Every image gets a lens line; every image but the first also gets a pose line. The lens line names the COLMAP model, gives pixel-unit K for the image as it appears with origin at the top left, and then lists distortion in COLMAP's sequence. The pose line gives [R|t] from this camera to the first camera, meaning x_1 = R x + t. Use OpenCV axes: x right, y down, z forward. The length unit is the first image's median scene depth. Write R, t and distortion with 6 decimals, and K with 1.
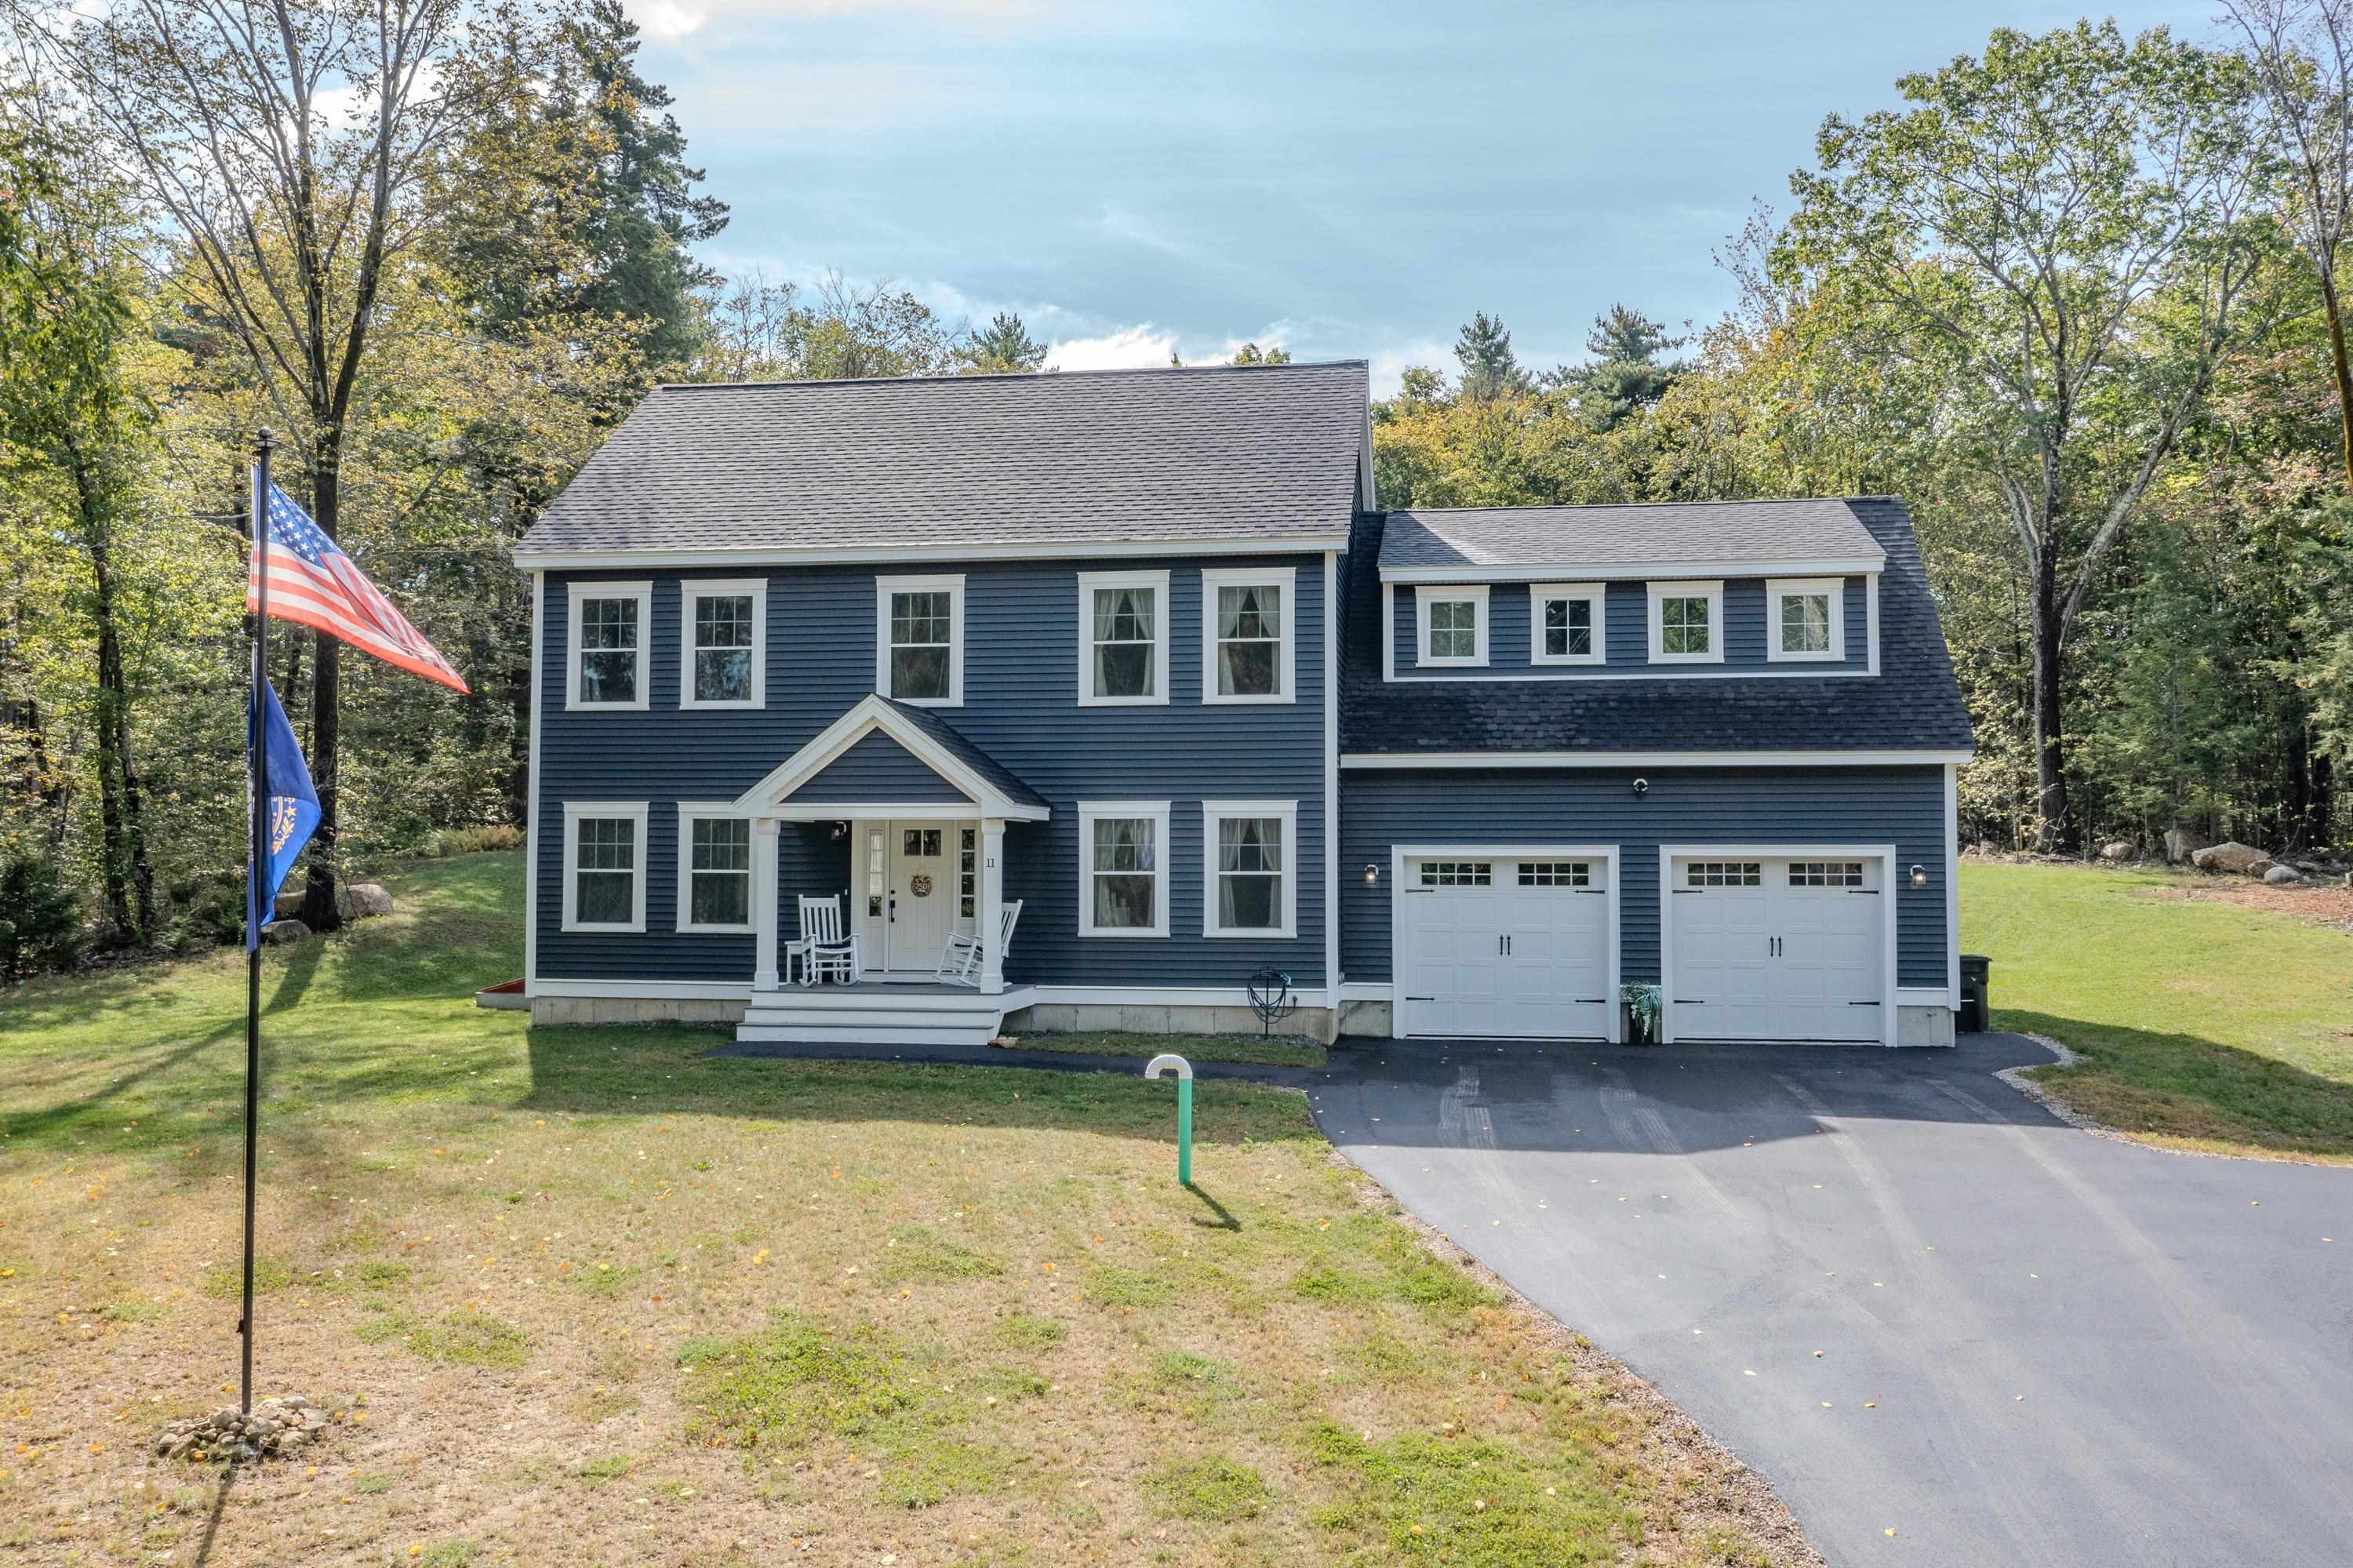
lens RADIAL K [[1970.6, 0, 1186.4], [0, 1970.6, 744.2], [0, 0, 1]] dist [-0.013613, 0.001059]
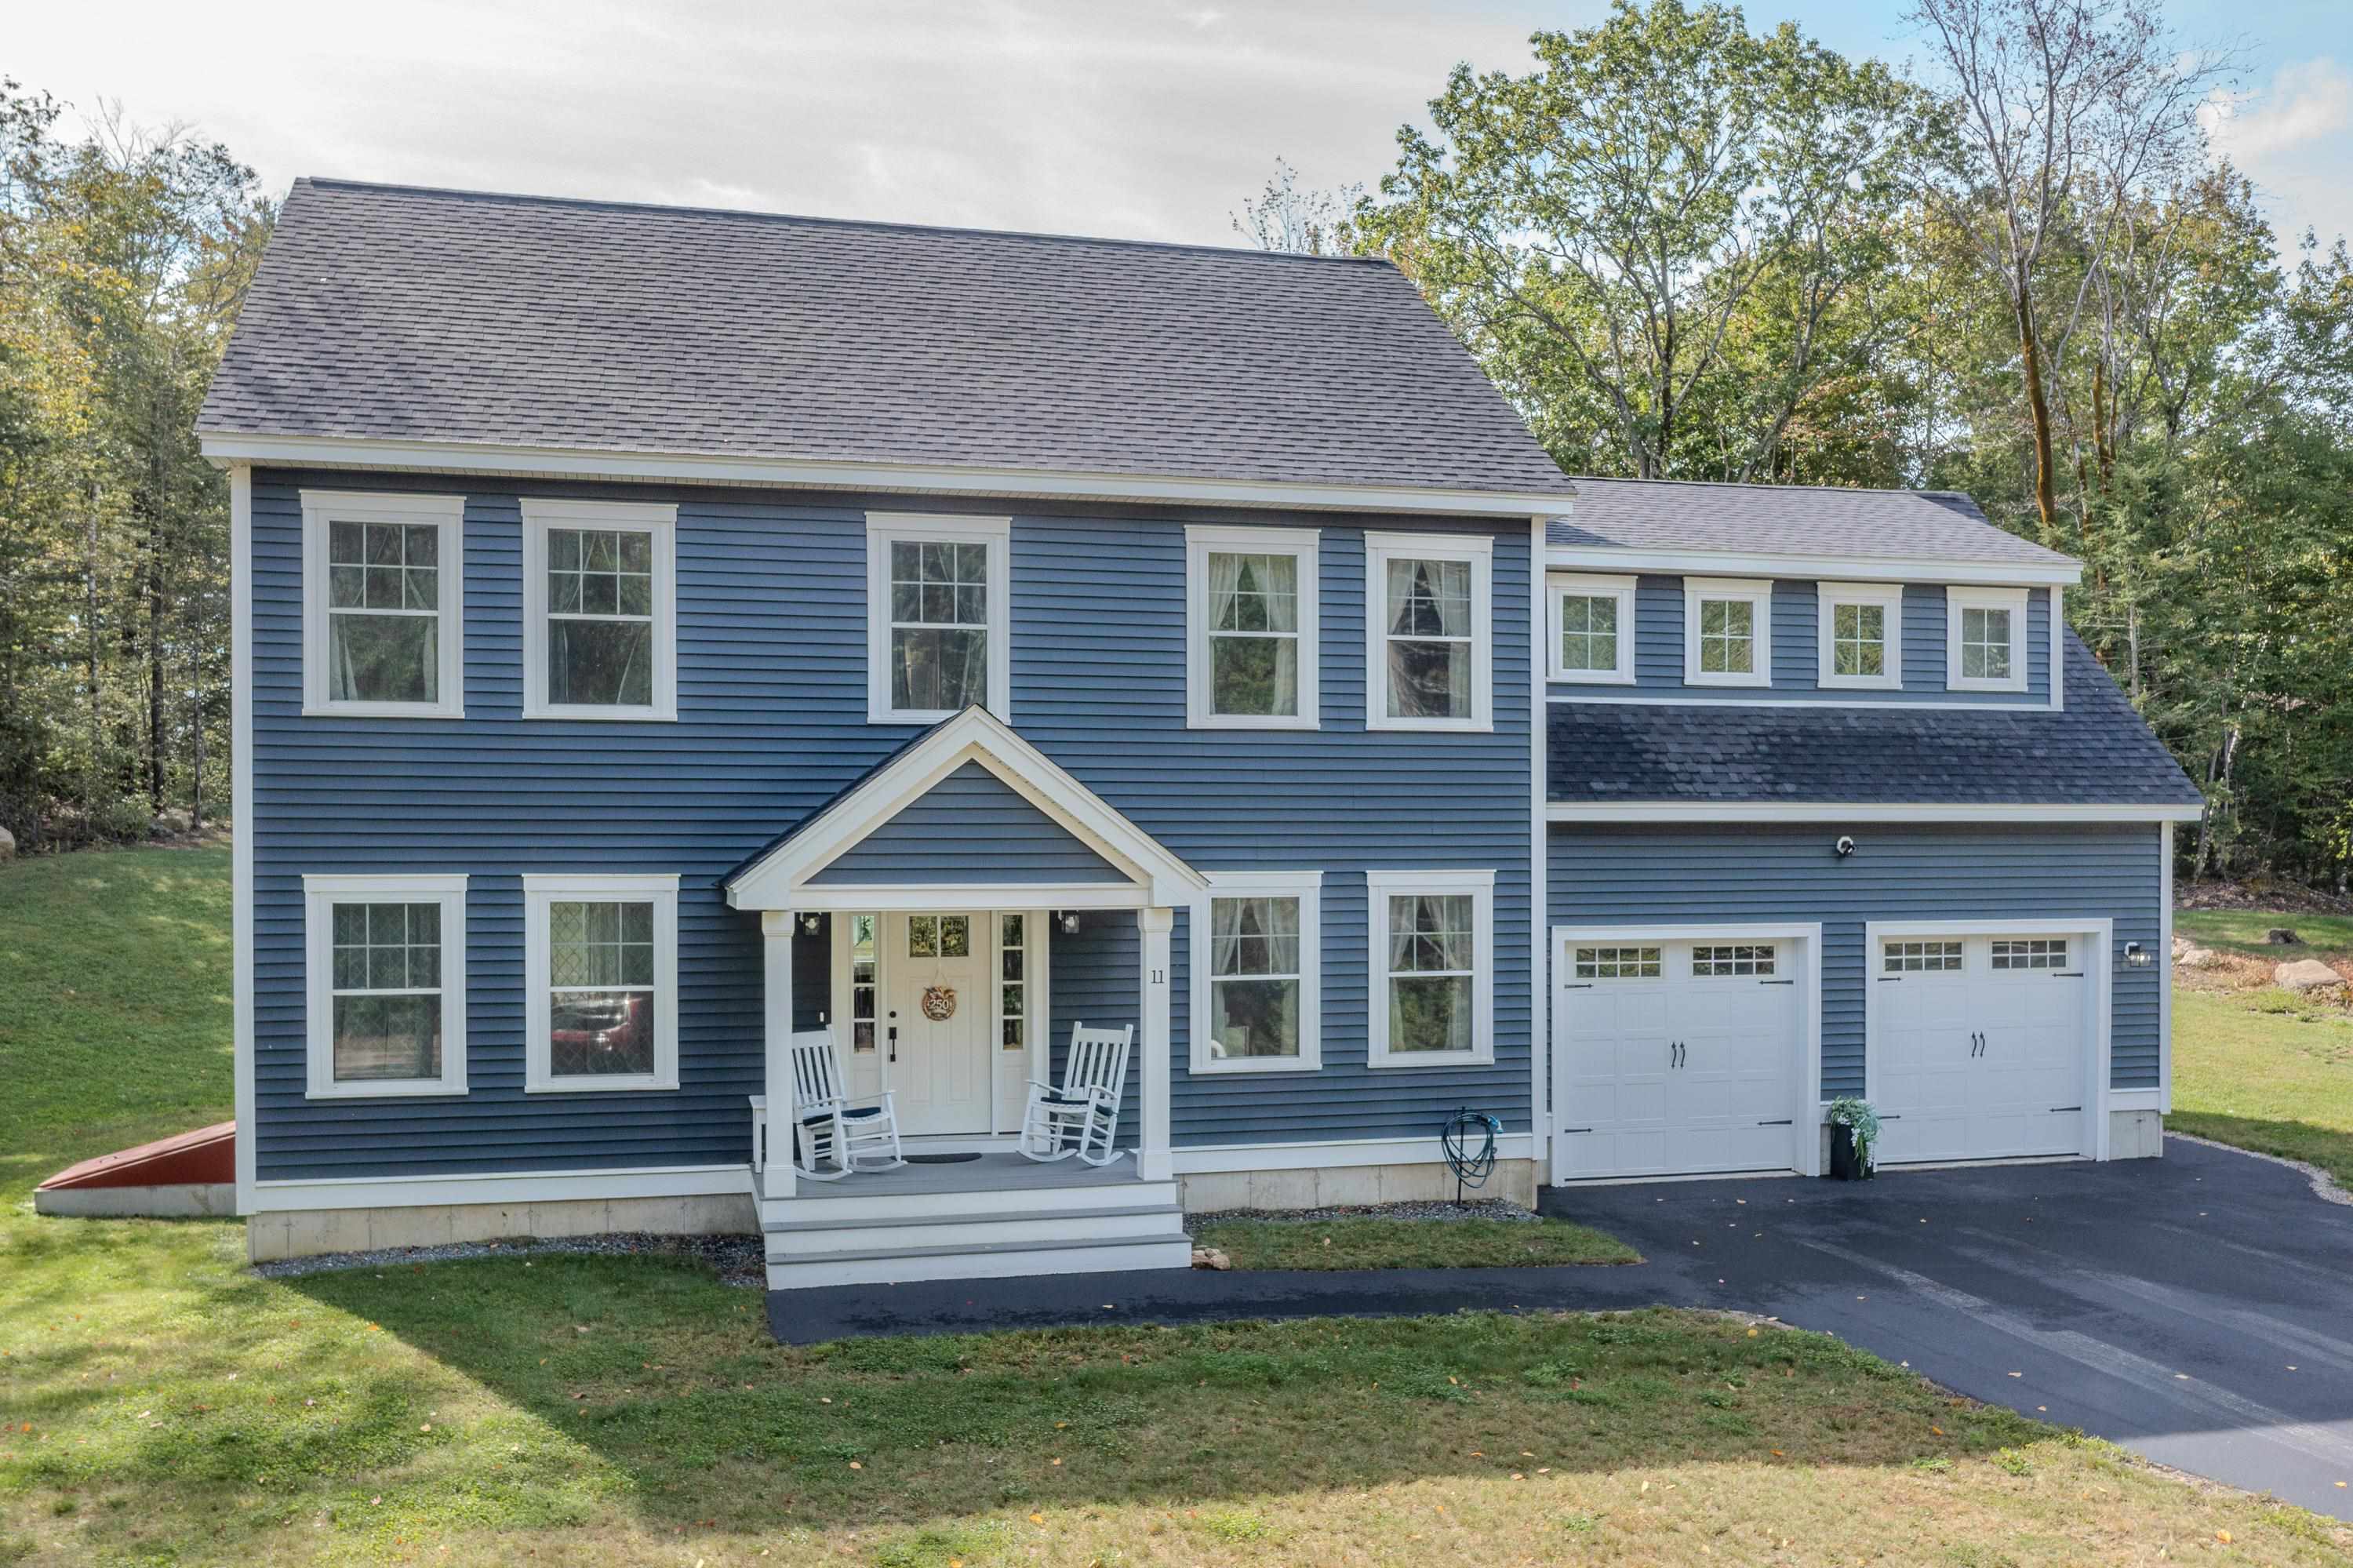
lens RADIAL K [[2039.7, 0, 1181.3], [0, 2039.7, 872.6], [0, 0, 1]] dist [-0.010887, -0.002706]
pose [[0.917205, -0.007935, 0.398338, -0.322749], [-0.019538, 0.997703, 0.064864, -0.015034], [-0.397937, -0.067276, 0.914942, 0.359626]]
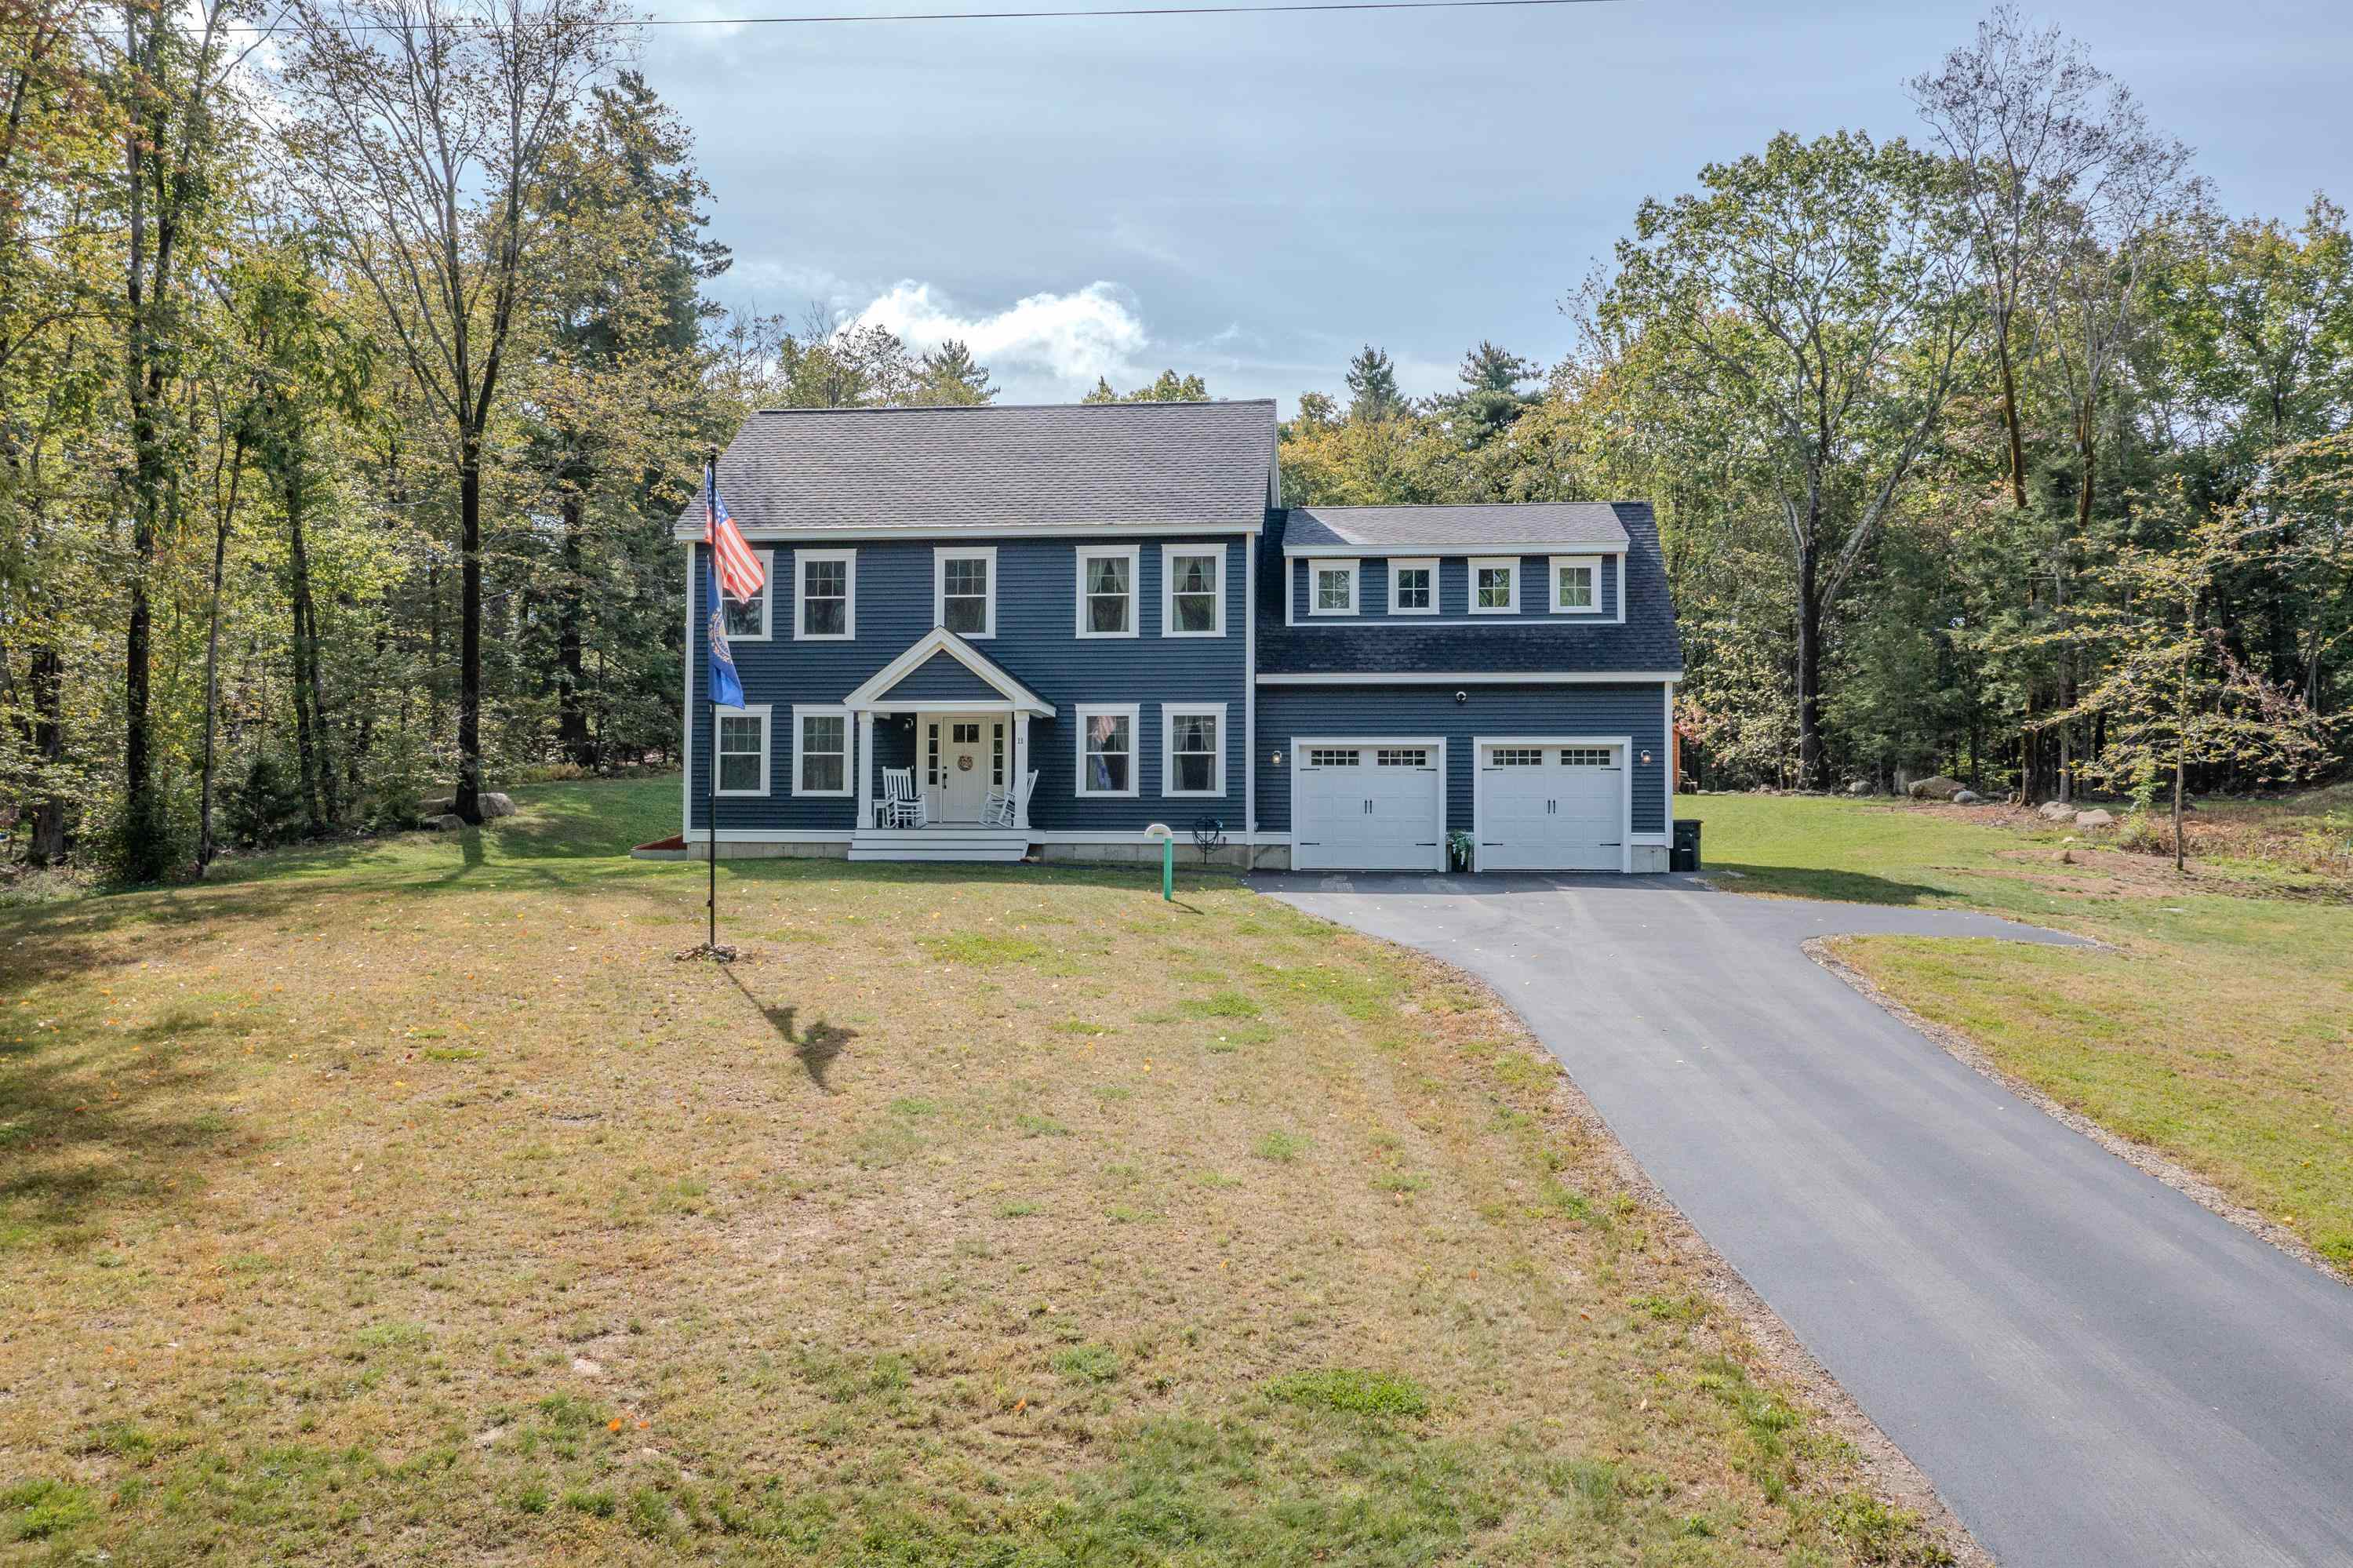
lens RADIAL K [[1856.5, 0, 1175.9], [0, 1856.5, 779.2], [0, 0, 1]] dist [-0.009250, -0.002714]
pose [[0.999045, 0.004873, 0.043429, -0.039242], [-0.005785, 0.999765, 0.020914, 0.053628], [-0.043317, -0.021145, 0.998838, -0.358683]]
